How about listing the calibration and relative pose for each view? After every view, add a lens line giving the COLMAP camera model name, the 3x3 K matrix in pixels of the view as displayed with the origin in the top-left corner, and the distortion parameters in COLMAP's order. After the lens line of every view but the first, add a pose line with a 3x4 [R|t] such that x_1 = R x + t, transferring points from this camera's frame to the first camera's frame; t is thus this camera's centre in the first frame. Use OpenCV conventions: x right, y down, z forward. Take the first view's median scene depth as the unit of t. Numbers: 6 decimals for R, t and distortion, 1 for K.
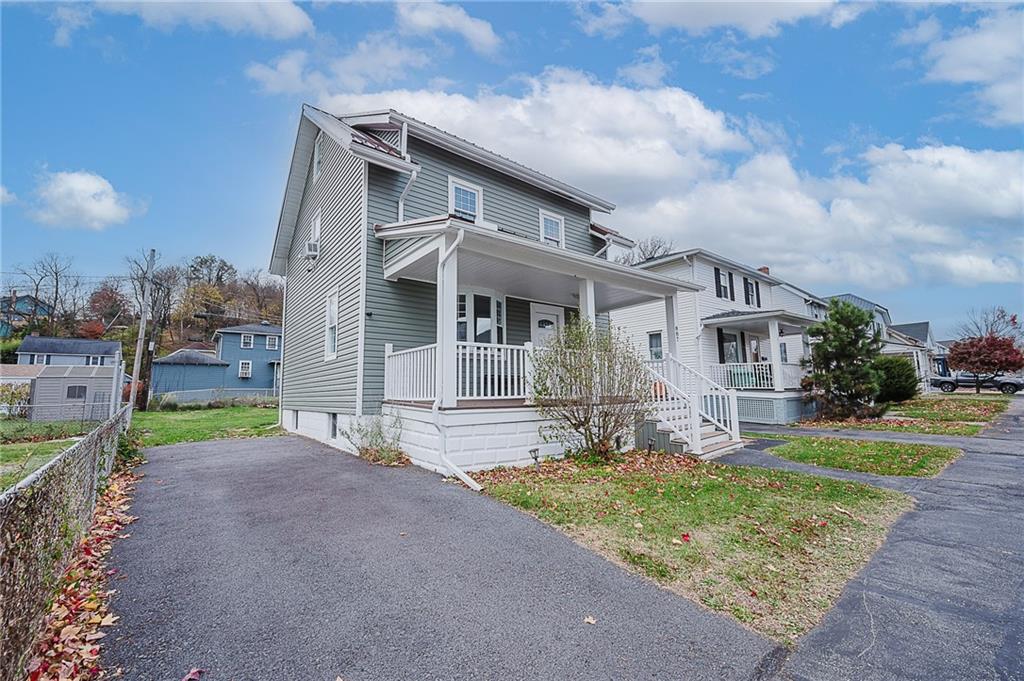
lens RADIAL K [[405.5, 0, 512.0], [0, 405.5, 340.5], [0, 0, 1]] dist [0.000902, 0.000053]
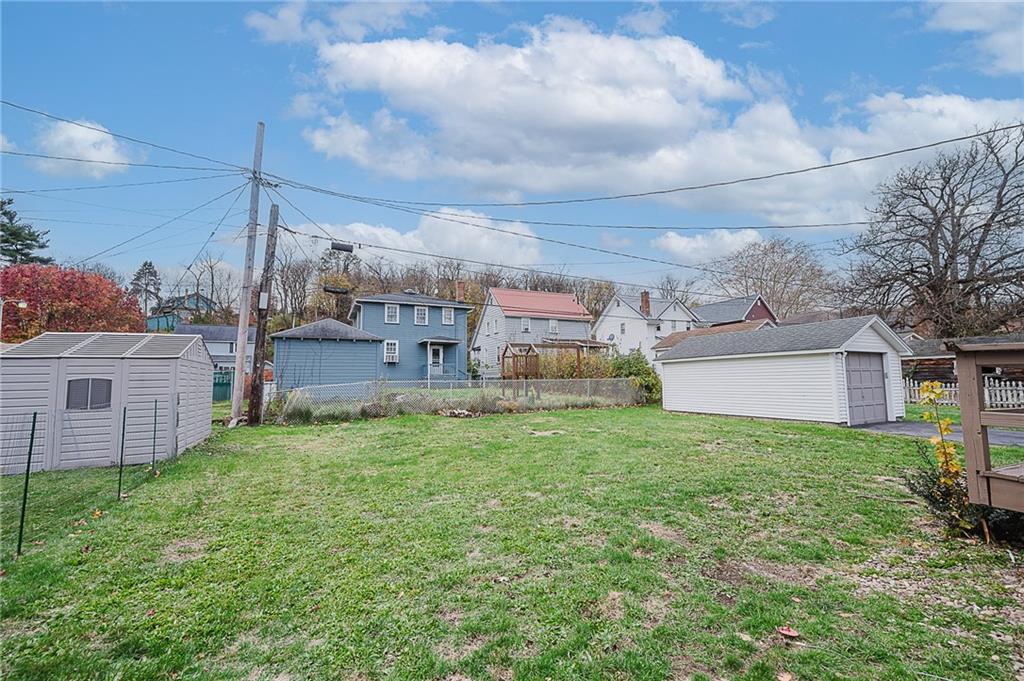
lens RADIAL K [[405.5, 0, 512.0], [0, 405.5, 340.5], [0, 0, 1]] dist [0.000902, 0.000053]
pose [[0.971757, -0.024188, -0.234742, -0.380605], [0.032137, 0.999030, 0.030098, 0.049659], [0.233787, -0.036792, 0.971592, 0.471414]]
